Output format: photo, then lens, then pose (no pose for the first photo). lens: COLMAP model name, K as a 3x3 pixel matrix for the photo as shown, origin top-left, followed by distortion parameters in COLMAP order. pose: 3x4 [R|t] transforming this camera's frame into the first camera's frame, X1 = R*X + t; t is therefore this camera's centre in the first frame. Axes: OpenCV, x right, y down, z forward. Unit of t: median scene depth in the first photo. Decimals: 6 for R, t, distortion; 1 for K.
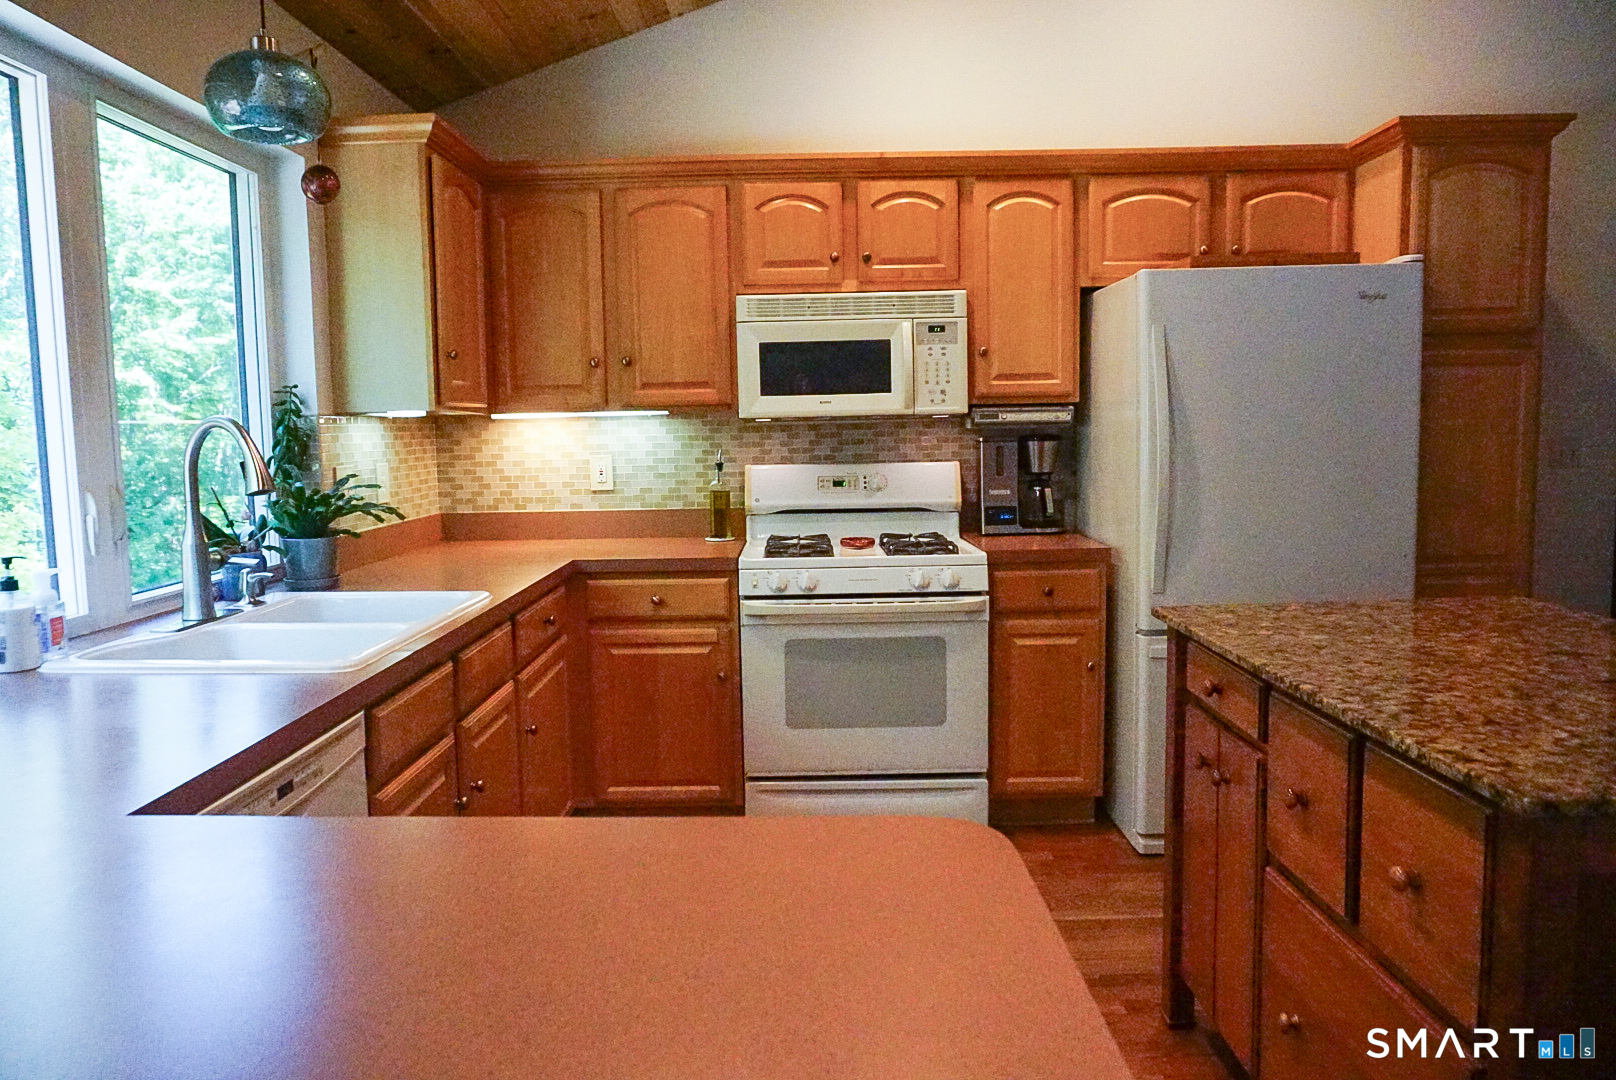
lens RADIAL K [[1083.5, 0, 801.0], [0, 1083.5, 527.0], [0, 0, 1]] dist [-0.028963, 0.009284]
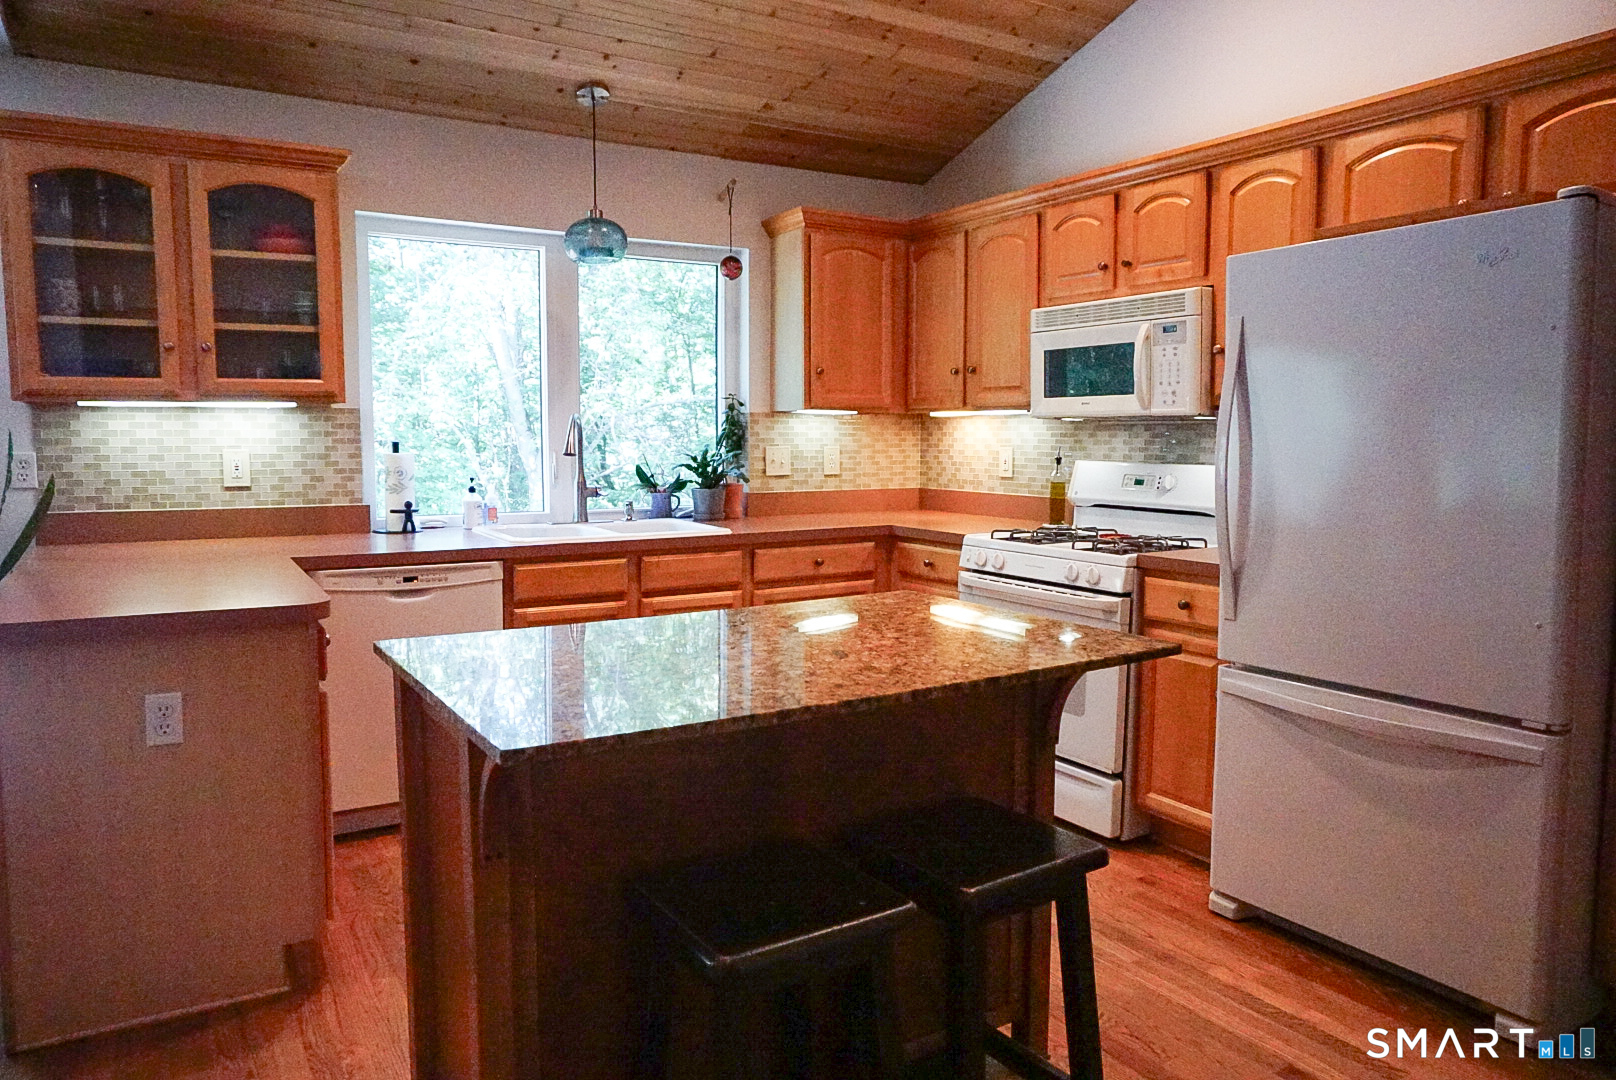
lens RADIAL K [[1083.5, 0, 797.4], [0, 1083.5, 538.1], [0, 0, 1]] dist [-0.028963, 0.009284]
pose [[0.520722, 0.103399, -0.847442, 0.793999], [-0.089627, 0.993774, 0.066181, -0.028438], [0.849009, 0.041492, 0.526747, 0.202936]]
